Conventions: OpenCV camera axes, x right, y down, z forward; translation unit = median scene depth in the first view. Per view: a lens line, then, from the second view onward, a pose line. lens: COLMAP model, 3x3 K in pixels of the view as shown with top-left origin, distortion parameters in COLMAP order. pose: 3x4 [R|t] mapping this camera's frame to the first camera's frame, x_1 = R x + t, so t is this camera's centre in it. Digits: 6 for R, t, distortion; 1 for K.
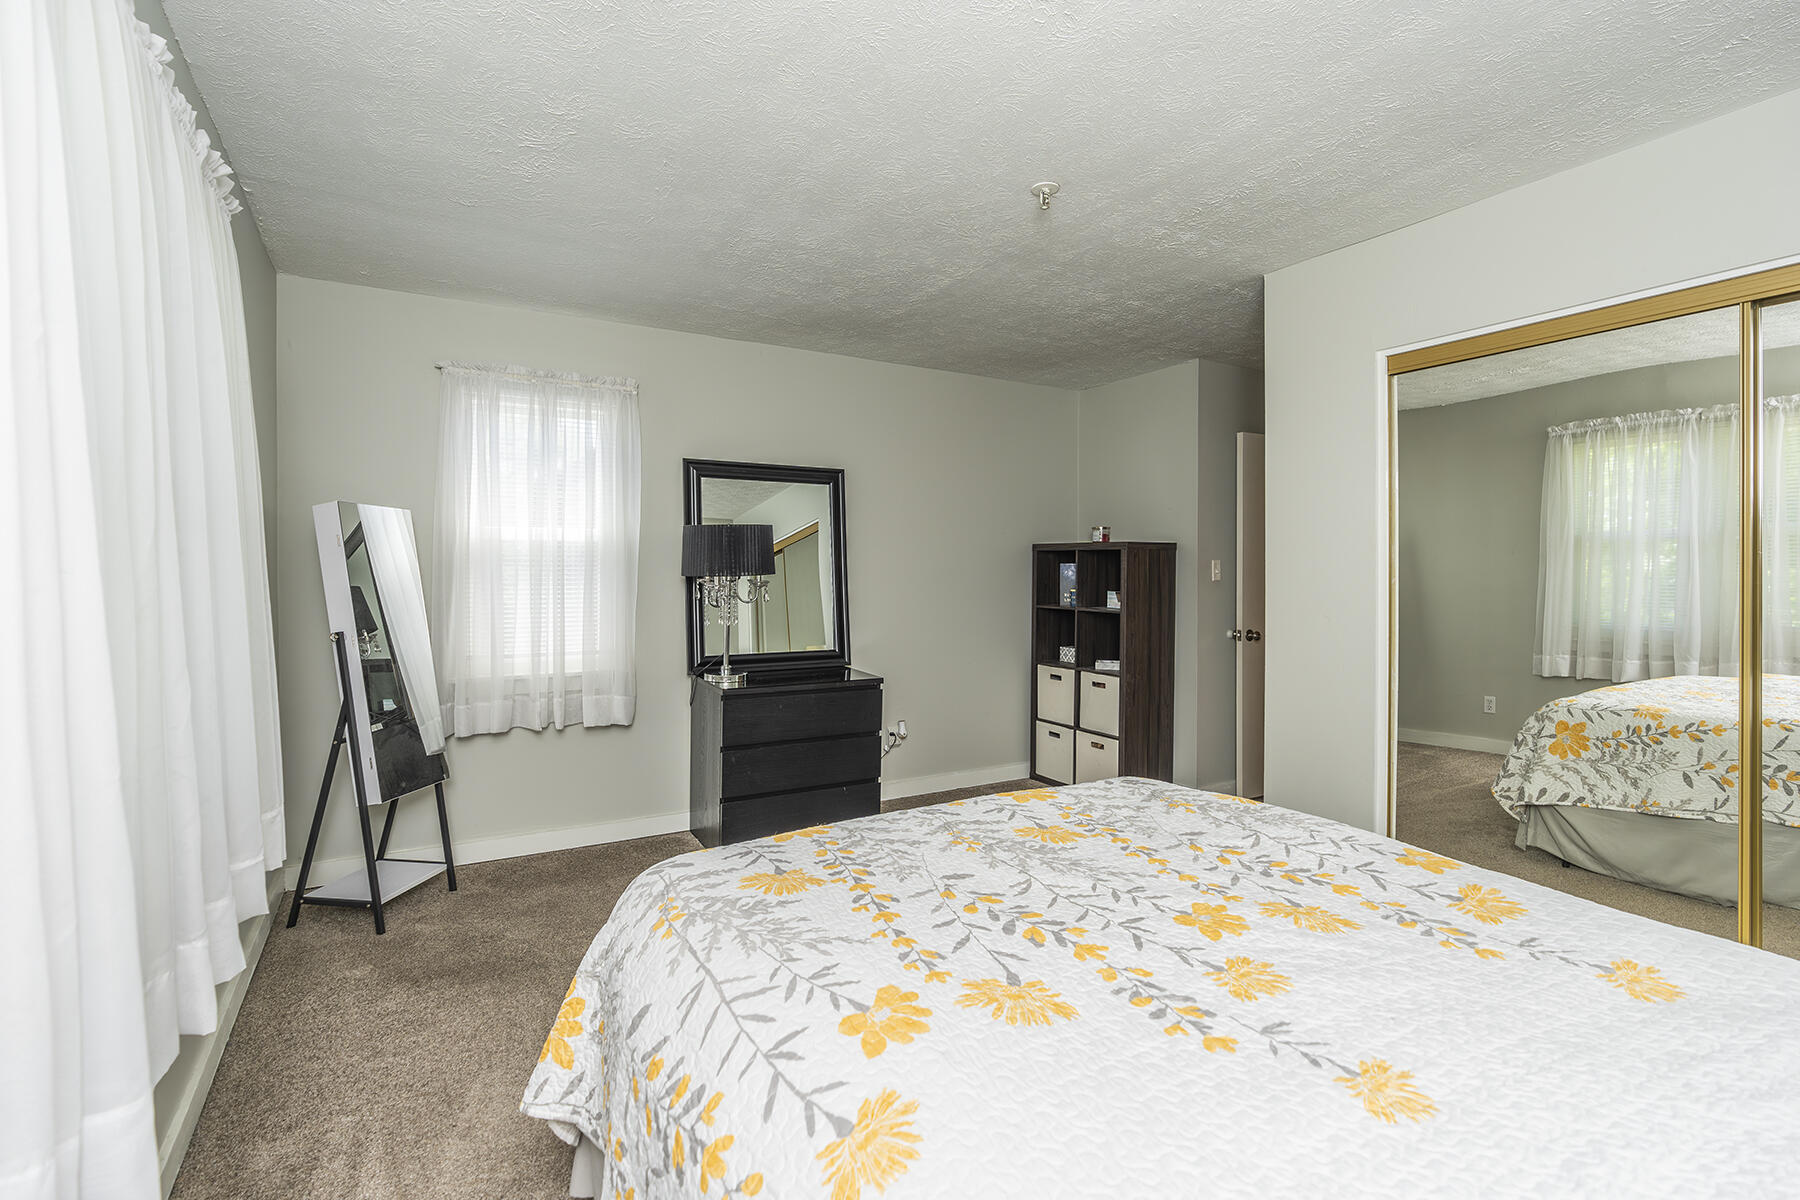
lens RADIAL K [[840.1, 0, 890.0], [0, 840.1, 596.1], [0, 0, 1]] dist [0.001366, 0.000215]
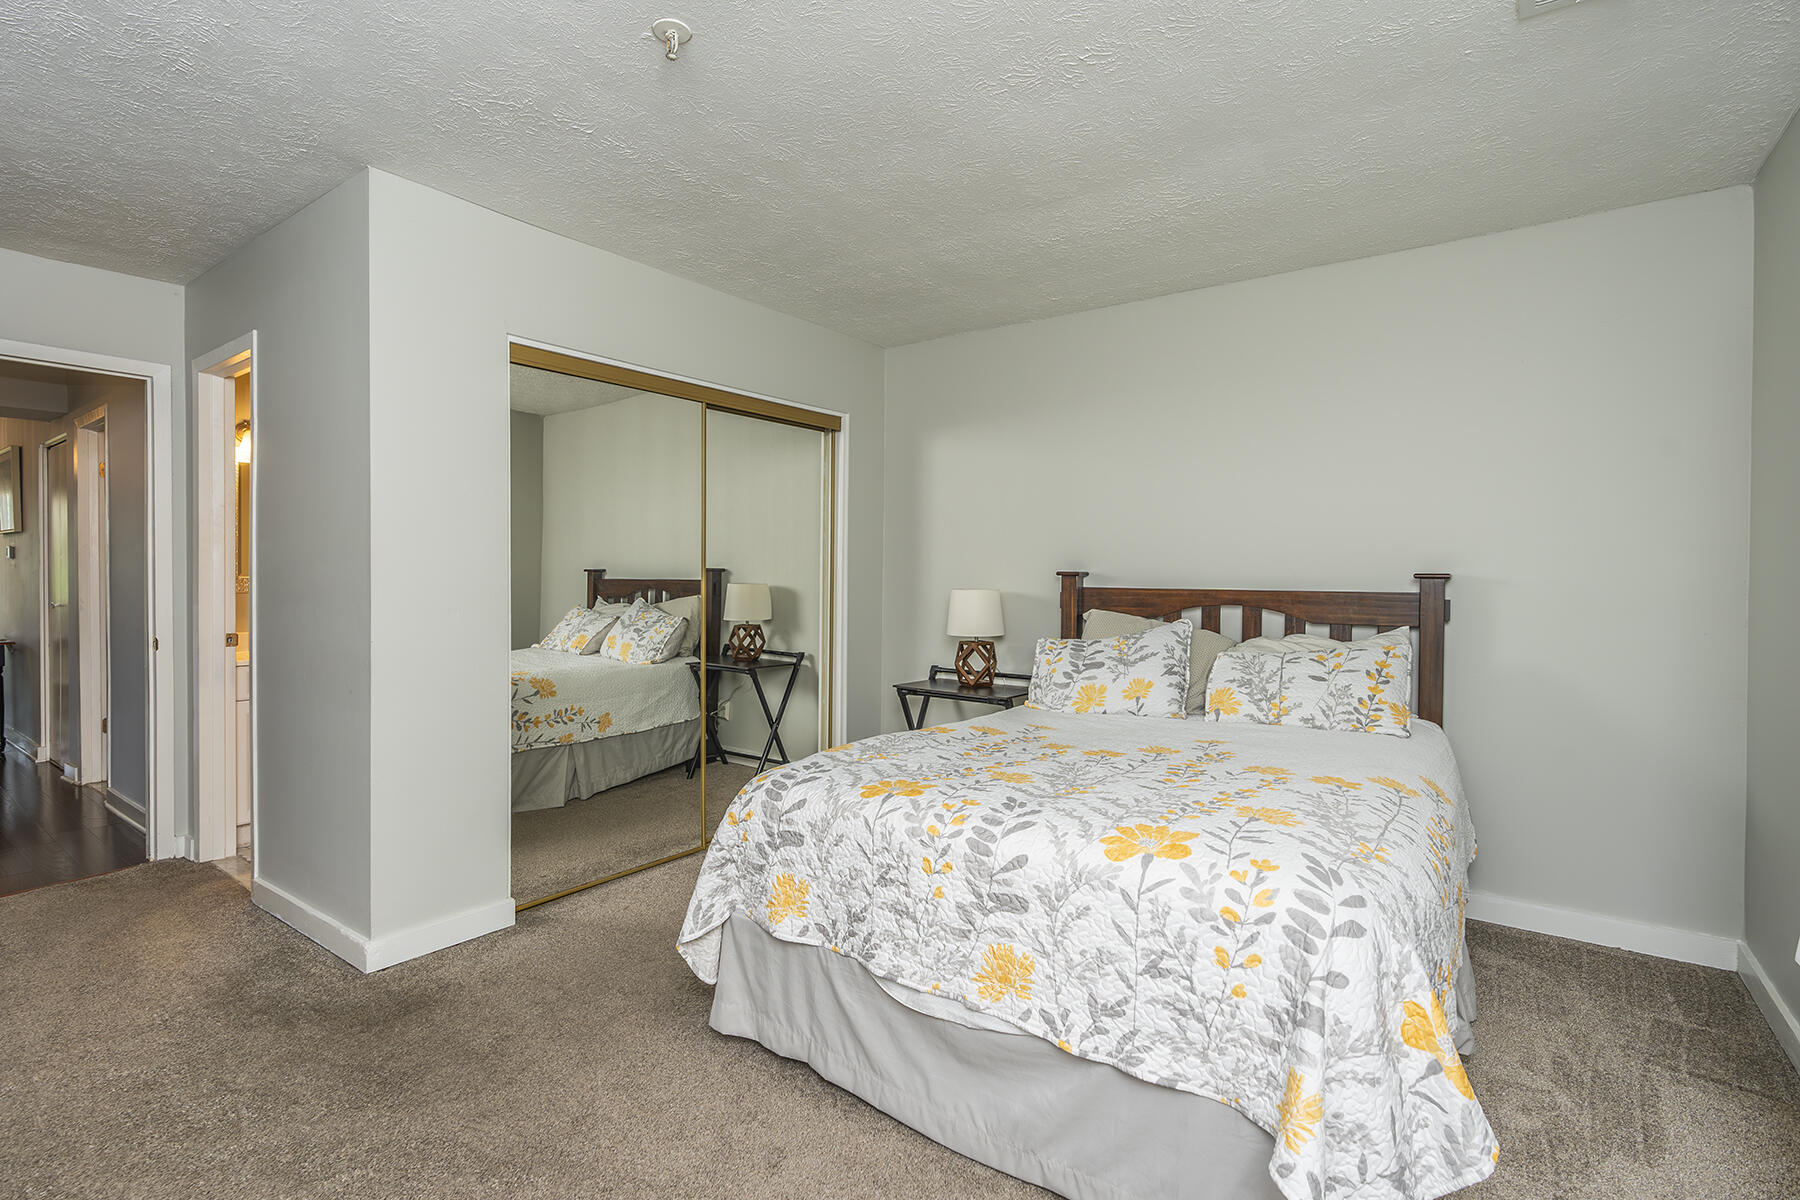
lens RADIAL K [[814.4, 0, 901.5], [0, 814.4, 589.7], [0, 0, 1]] dist [0.000078, 0.000393]
pose [[-0.421374, -0.024459, 0.906557, -0.875859], [0.014403, 0.999330, 0.033657, -0.026946], [-0.906772, 0.027240, -0.420740, 1.790005]]
